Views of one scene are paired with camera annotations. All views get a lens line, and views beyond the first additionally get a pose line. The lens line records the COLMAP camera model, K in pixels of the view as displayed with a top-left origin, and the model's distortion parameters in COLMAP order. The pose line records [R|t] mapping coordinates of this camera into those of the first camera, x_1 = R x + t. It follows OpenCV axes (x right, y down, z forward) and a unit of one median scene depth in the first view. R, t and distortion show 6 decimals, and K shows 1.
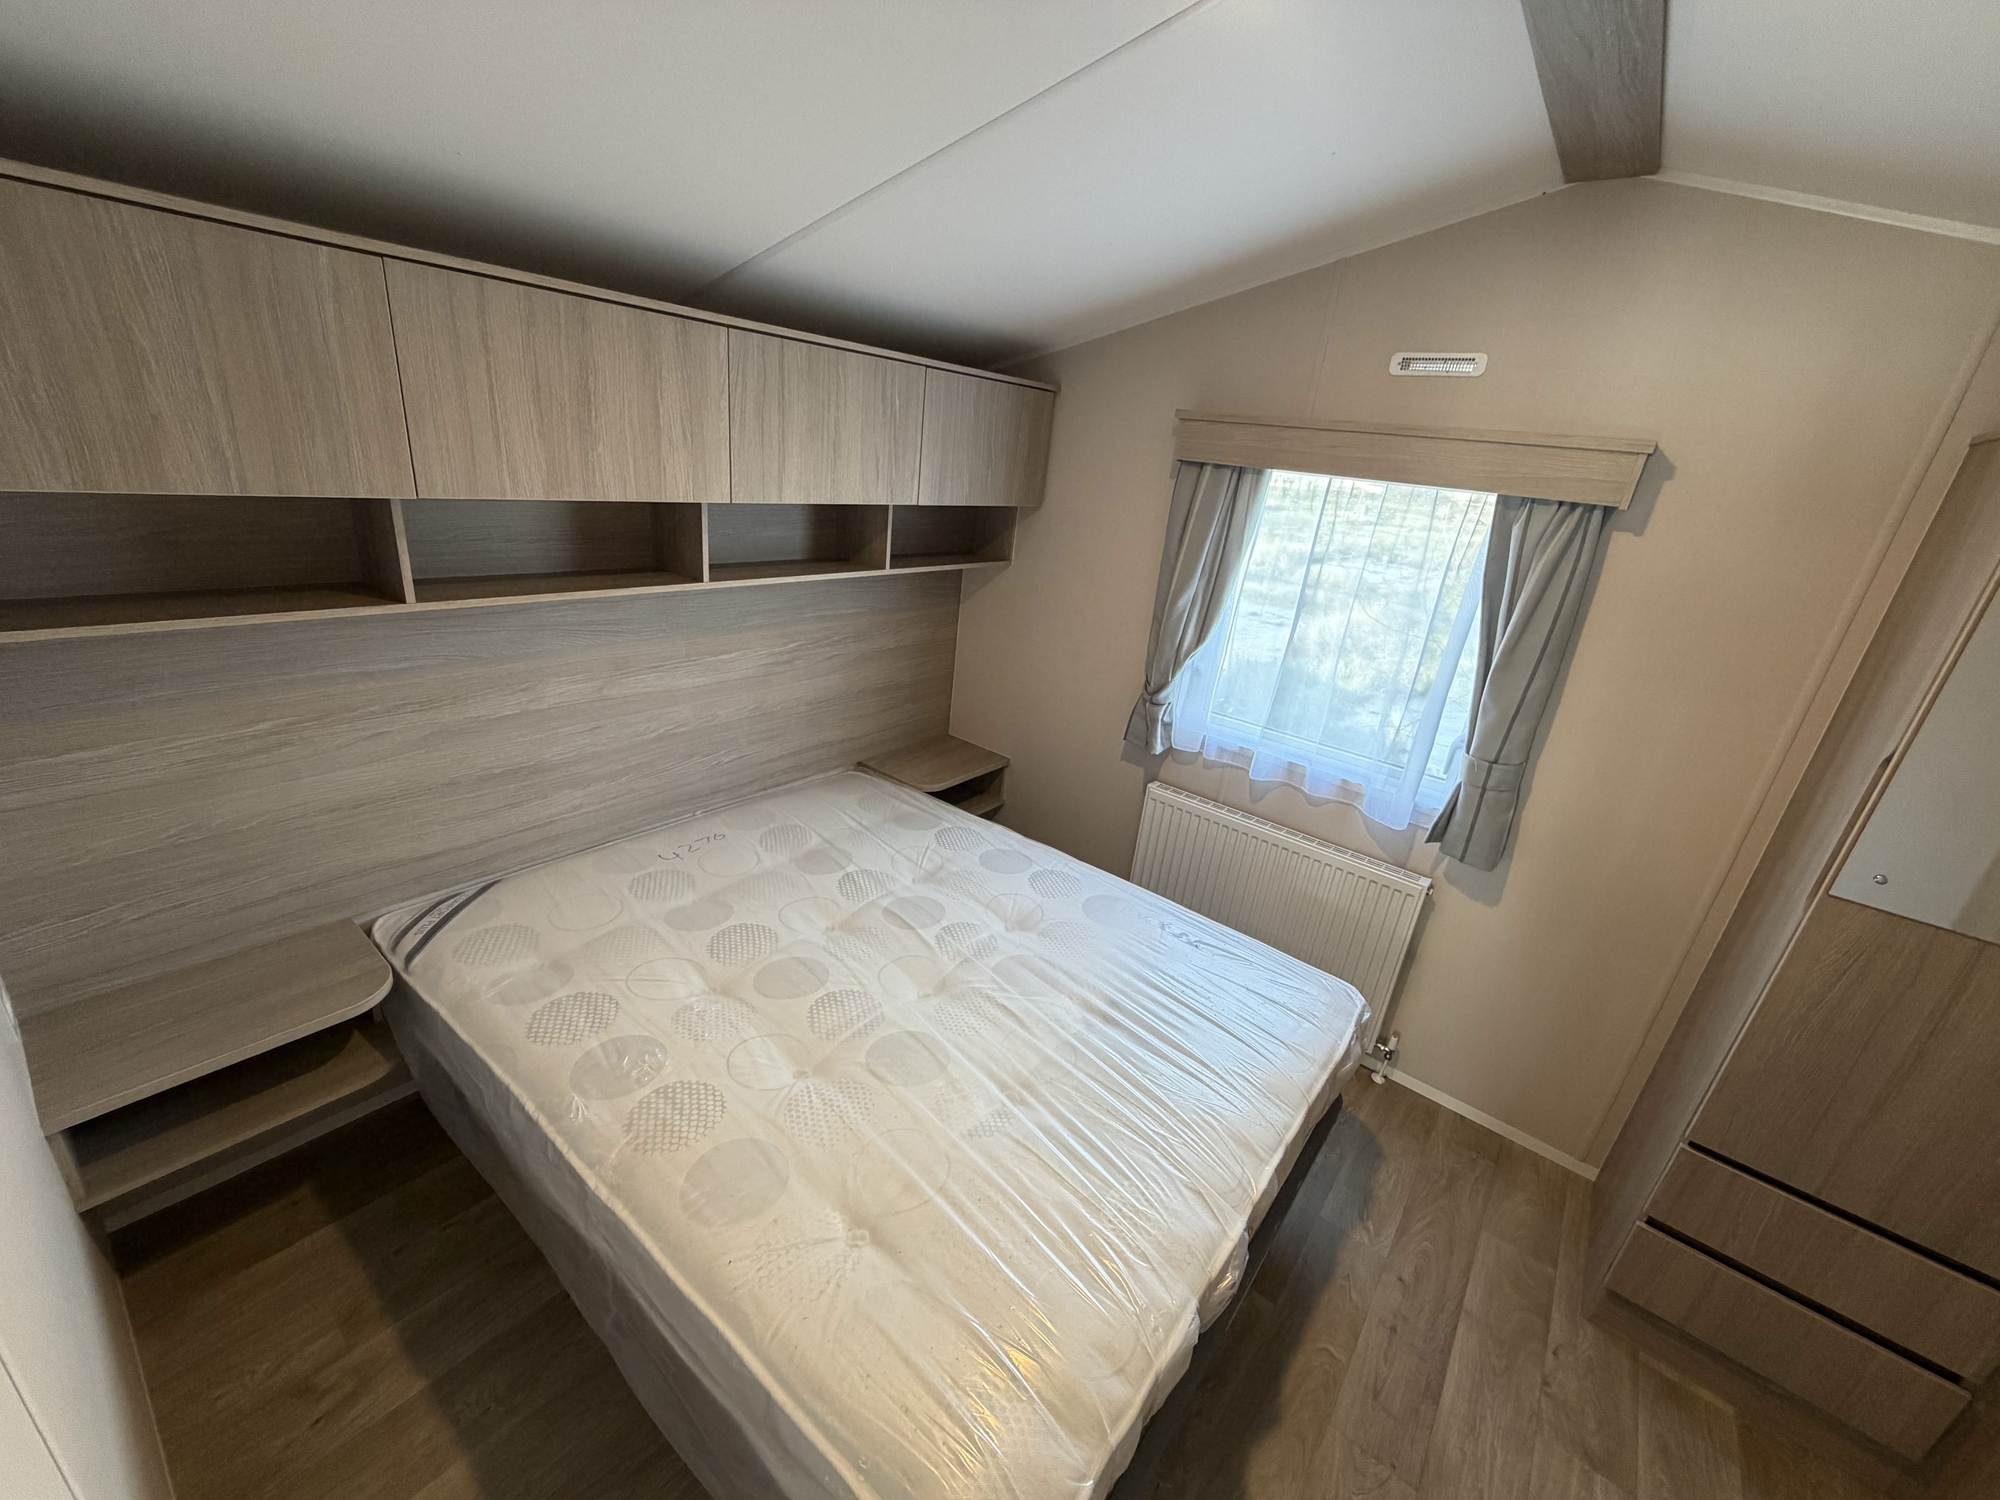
lens RADIAL K [[797.9, 0, 992.4], [0, 797.9, 748.1], [0, 0, 1]] dist [0.000355, 0.000334]
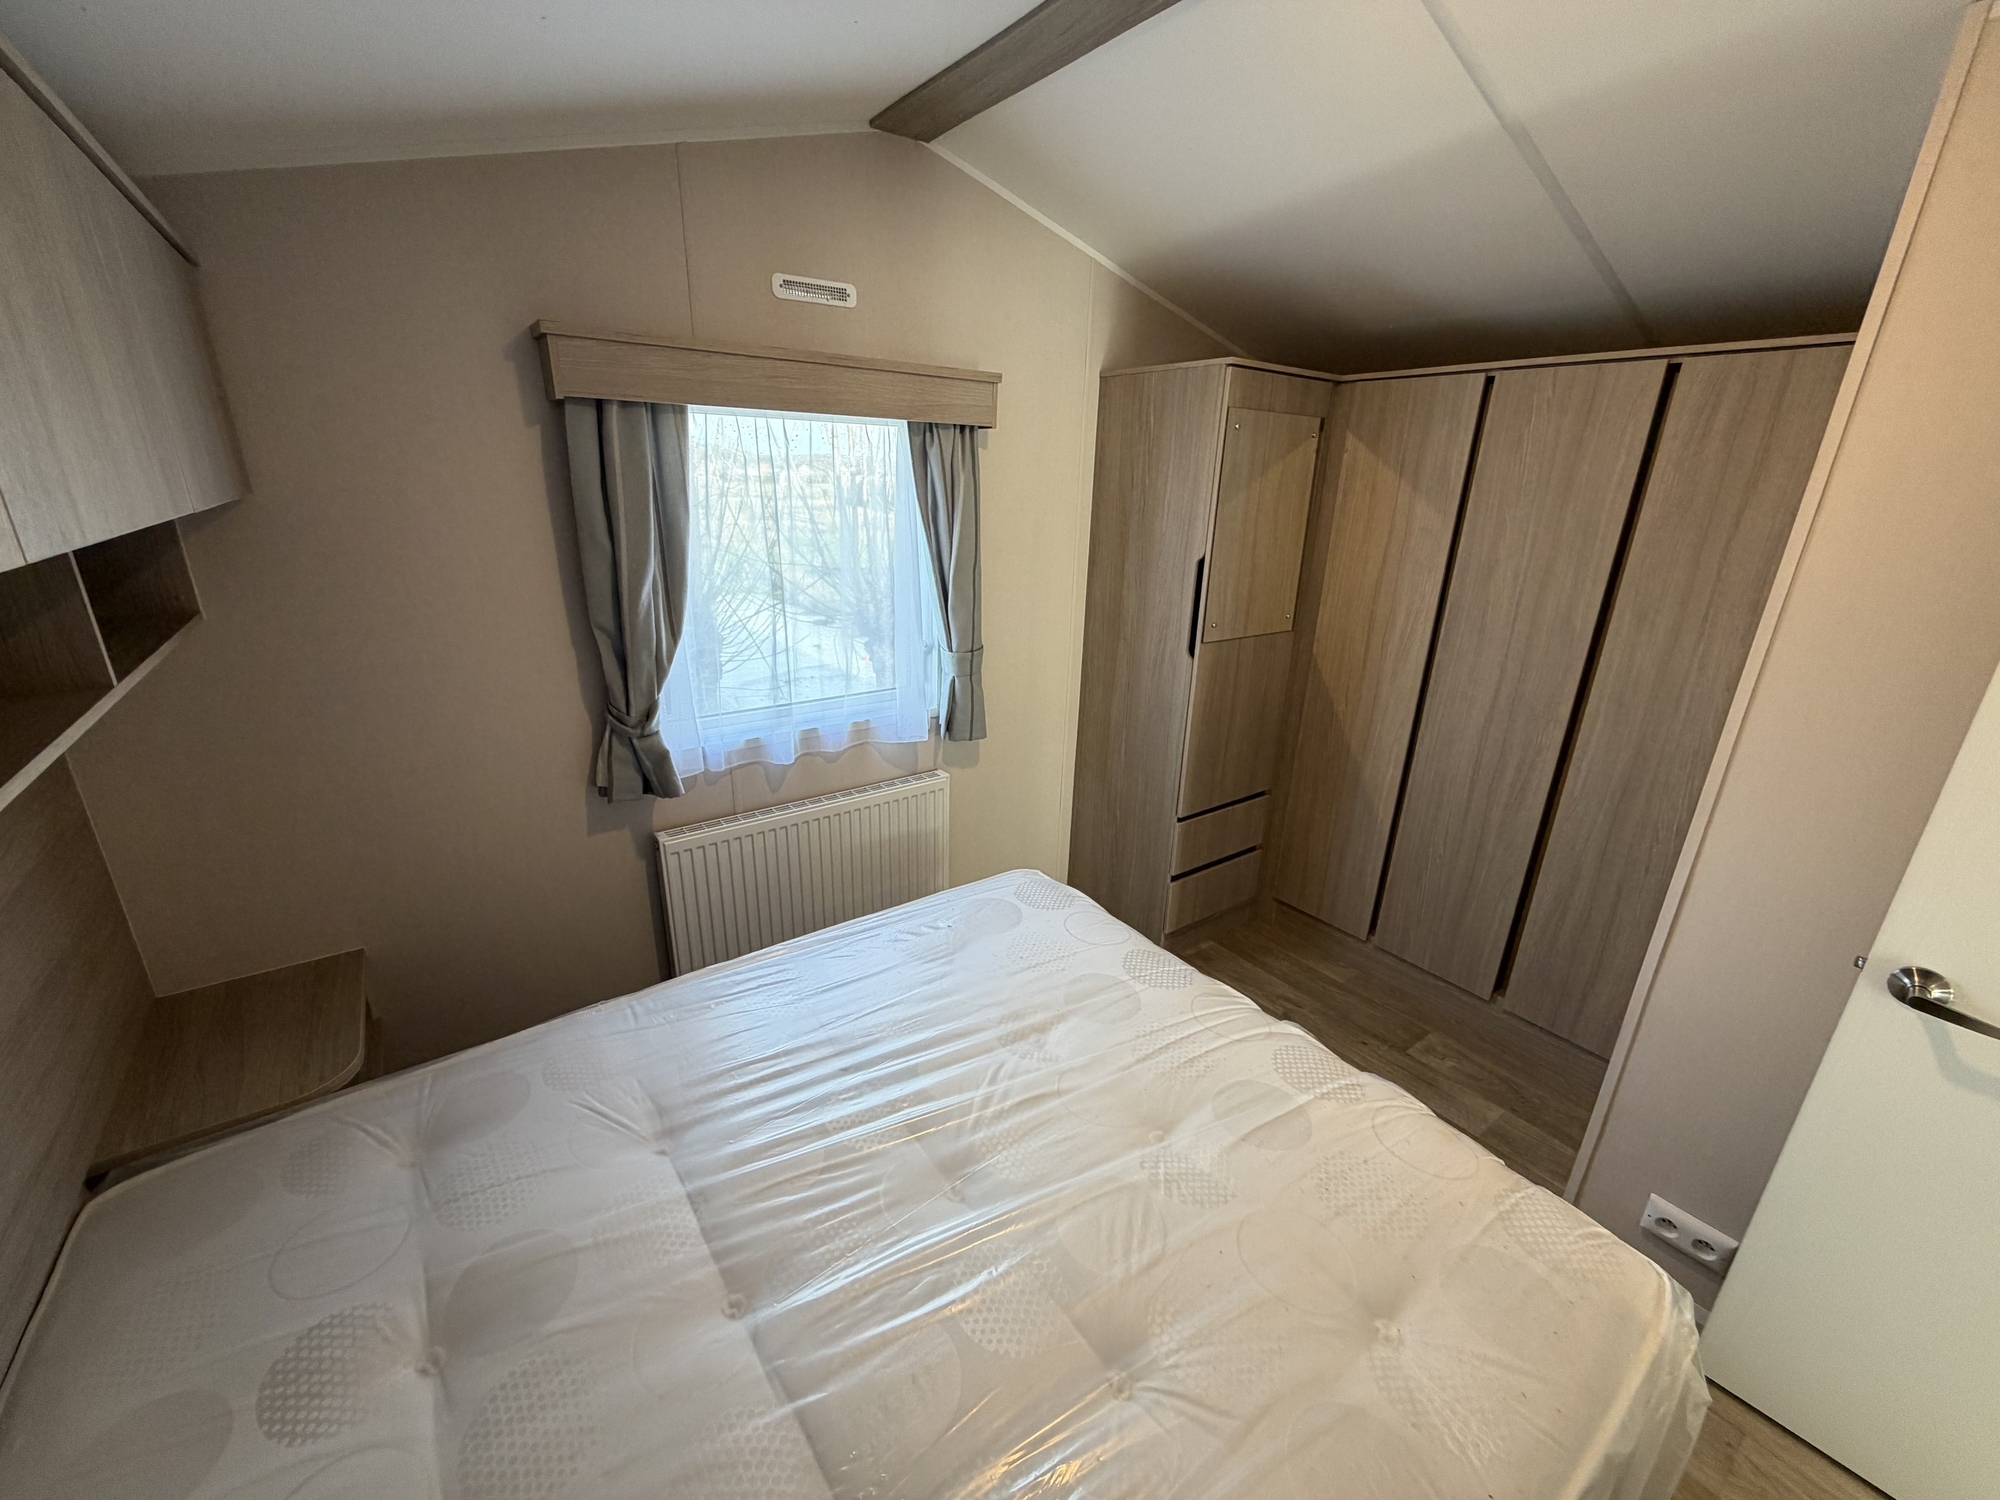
lens RADIAL K [[797.9, 0, 992.4], [0, 797.9, 748.1], [0, 0, 1]] dist [0.000355, 0.000334]
pose [[0.265142, -0.400740, 0.876988, -0.402512], [0.349993, 0.887505, 0.299732, -0.172025], [-0.898446, 0.227468, 0.375571, 0.483774]]
